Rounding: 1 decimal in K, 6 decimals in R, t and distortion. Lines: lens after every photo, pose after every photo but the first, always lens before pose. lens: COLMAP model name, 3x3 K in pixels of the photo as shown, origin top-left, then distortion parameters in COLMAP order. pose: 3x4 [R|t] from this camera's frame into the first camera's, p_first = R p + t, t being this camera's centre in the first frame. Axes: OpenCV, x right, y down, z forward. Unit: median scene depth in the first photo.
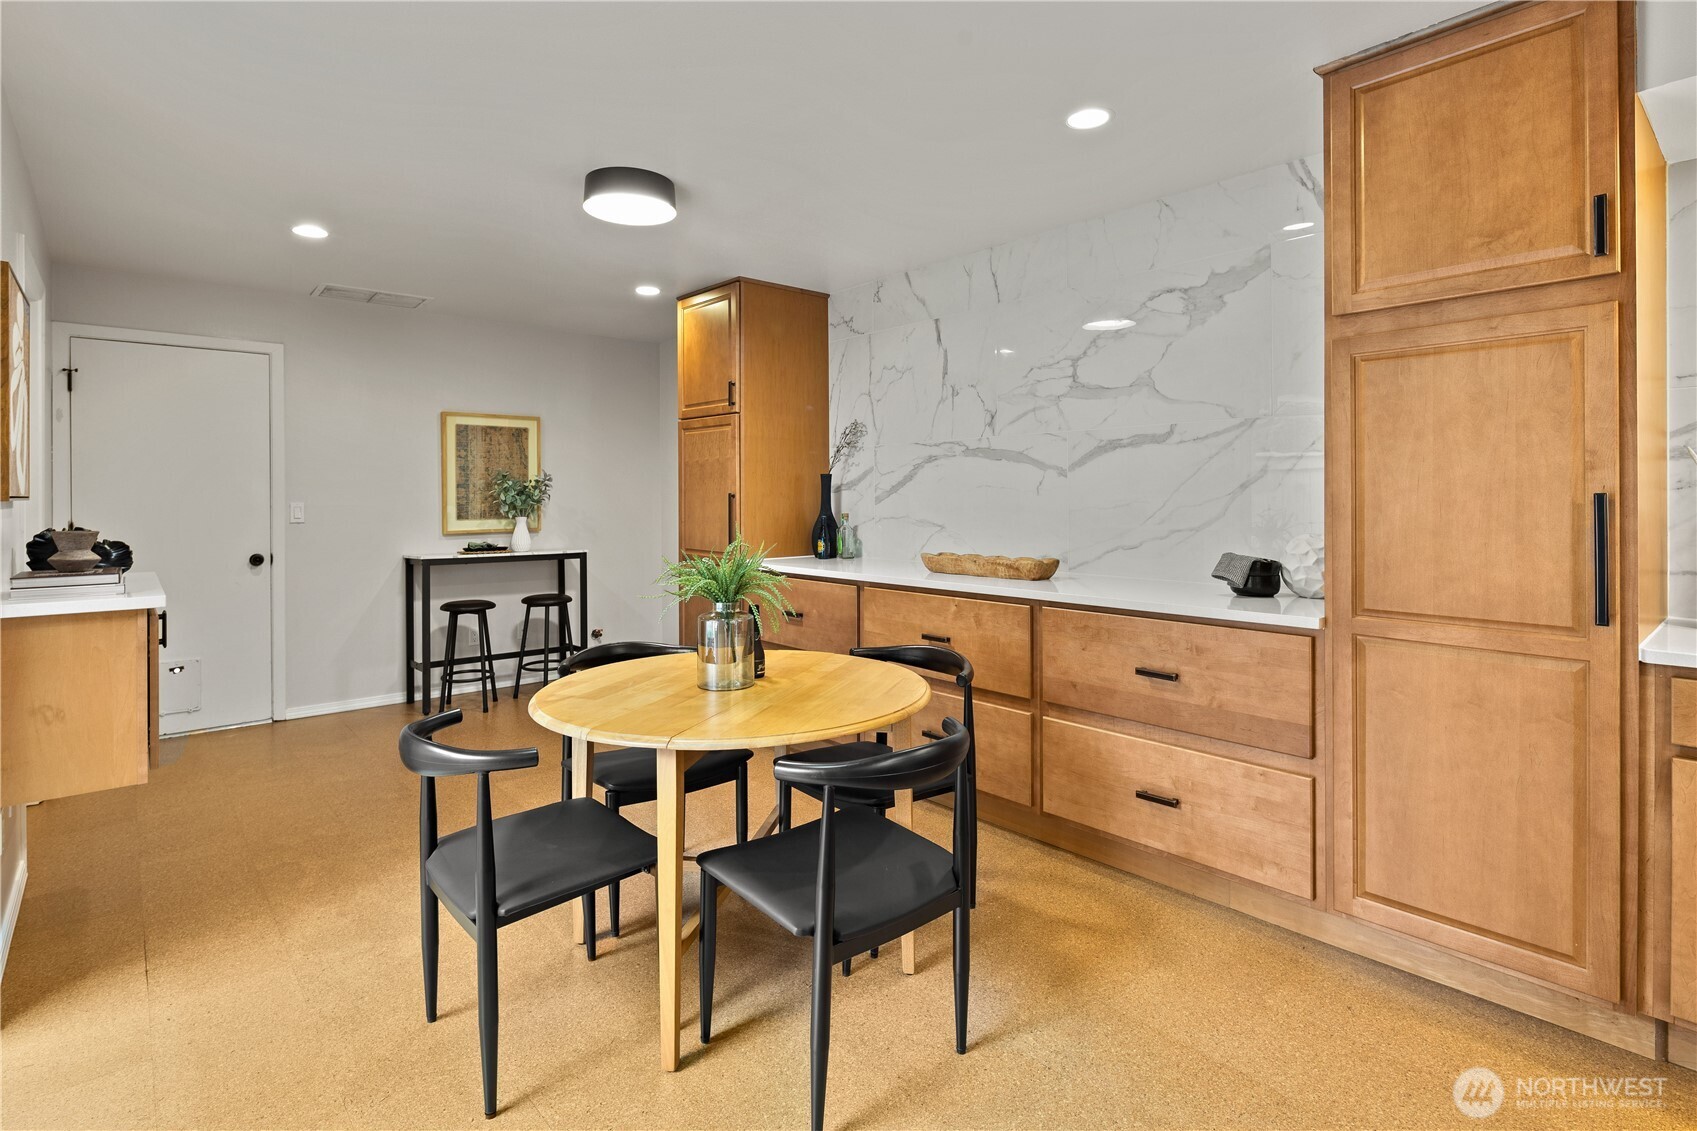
lens RADIAL K [[827.3, 0, 843.3], [0, 827.3, 498.5], [0, 0, 1]] dist [0.001622, -0.000030]
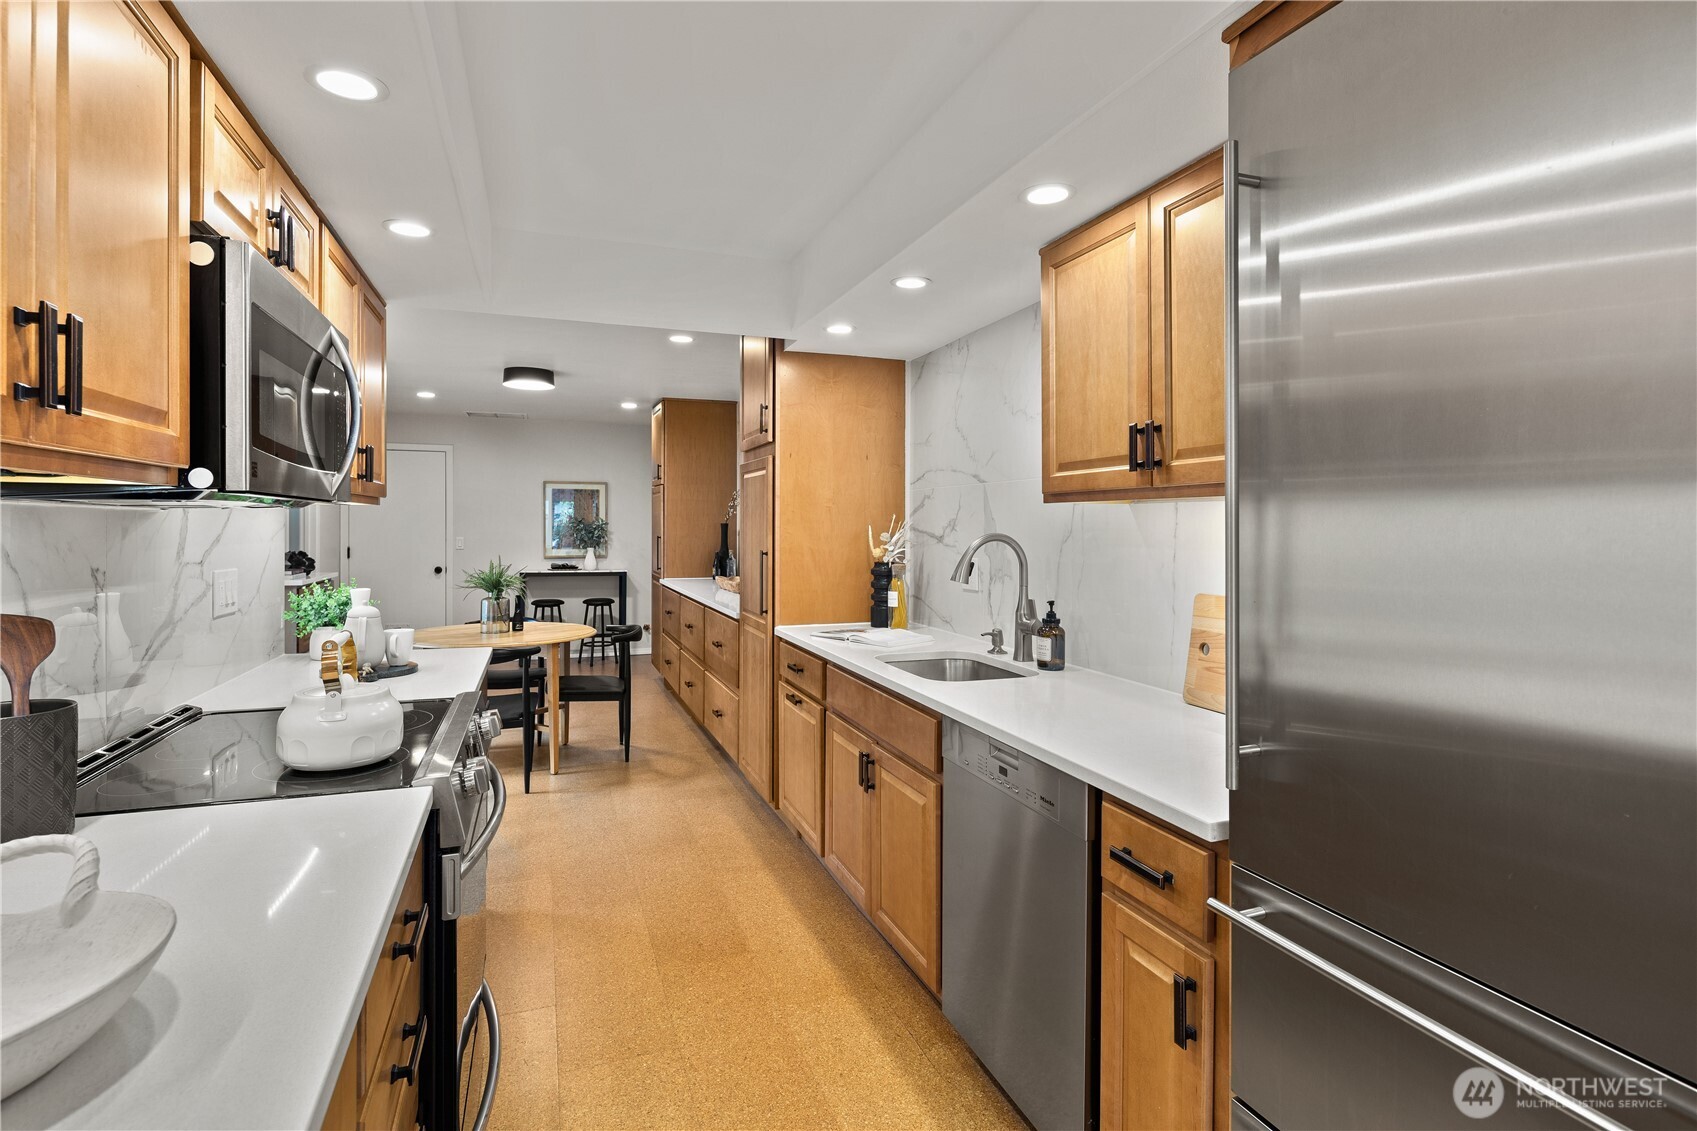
lens RADIAL K [[829.2, 0, 844.3], [0, 829.2, 524.6], [0, 0, 1]] dist [0.003208, -0.000403]
pose [[0.934062, 0.009527, -0.356983, 1.551642], [-0.011375, 0.999931, -0.003078, -0.055581], [0.356929, 0.006936, 0.934106, -0.709140]]
